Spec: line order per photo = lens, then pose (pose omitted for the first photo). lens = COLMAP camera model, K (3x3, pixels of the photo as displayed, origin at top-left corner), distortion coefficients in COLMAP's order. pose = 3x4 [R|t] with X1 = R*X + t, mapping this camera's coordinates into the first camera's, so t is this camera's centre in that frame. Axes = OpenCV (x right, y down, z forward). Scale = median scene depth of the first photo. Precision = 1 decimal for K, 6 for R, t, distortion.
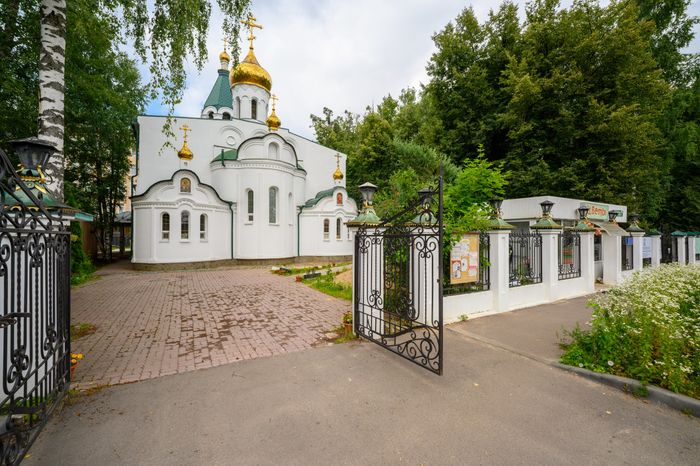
lens RADIAL K [[287.9, 0, 350.0], [0, 287.9, 233.0], [0, 0, 1]] dist [-0.001095, -0.000243]
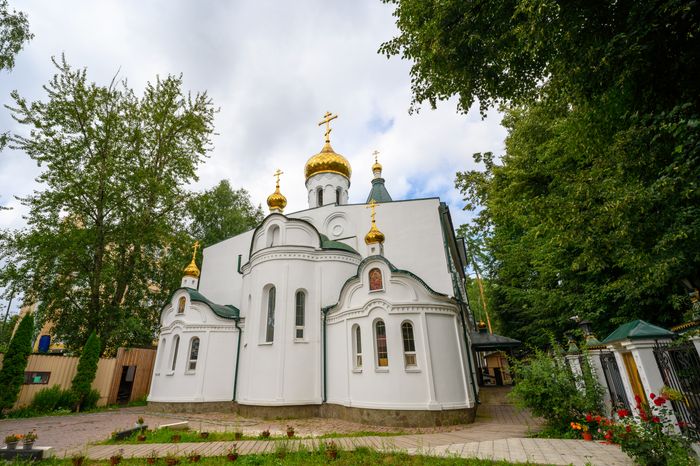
lens RADIAL K [[317.5, 0, 325.5], [0, 317.5, 241.2], [0, 0, 1]] dist [0.003055, 0.000145]
pose [[0.522563, -0.335866, -0.783659, 0.420362], [0.019729, 0.923657, -0.382712, 0.030672], [0.852372, 0.184530, 0.489295, 0.736929]]
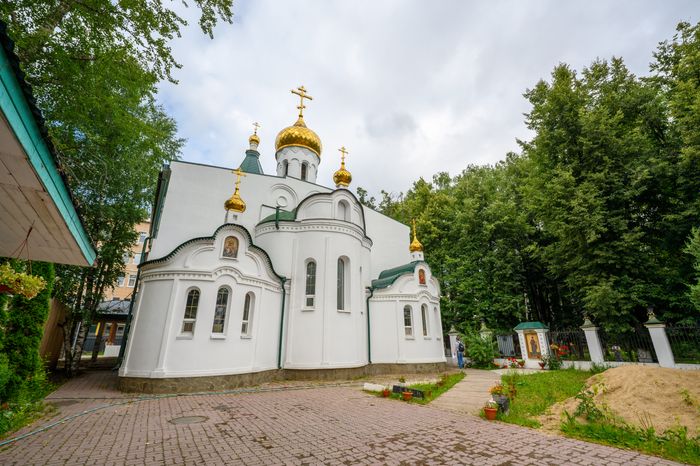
lens RADIAL K [[300.0, 0, 350.0], [0, 300.0, 233.0], [0, 0, 1]] dist [0.012414, -0.000333]
pose [[0.999629, 0.005093, 0.026754, -0.272293], [0.003953, 0.944826, -0.327548, 0.025882], [-0.026947, 0.327532, 0.944456, 0.284758]]
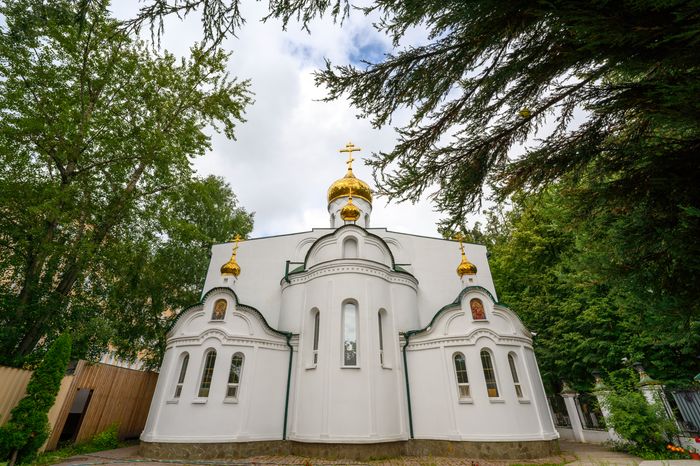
lens RADIAL K [[300.2, 0, 350.0], [0, 300.2, 233.0], [0, 0, 1]] dist [-0.014372, -0.000320]
pose [[0.842906, -0.274892, -0.462540, 0.065764], [0.009492, 0.867107, -0.498032, 0.031118], [0.537977, 0.415404, 0.733499, 0.482482]]
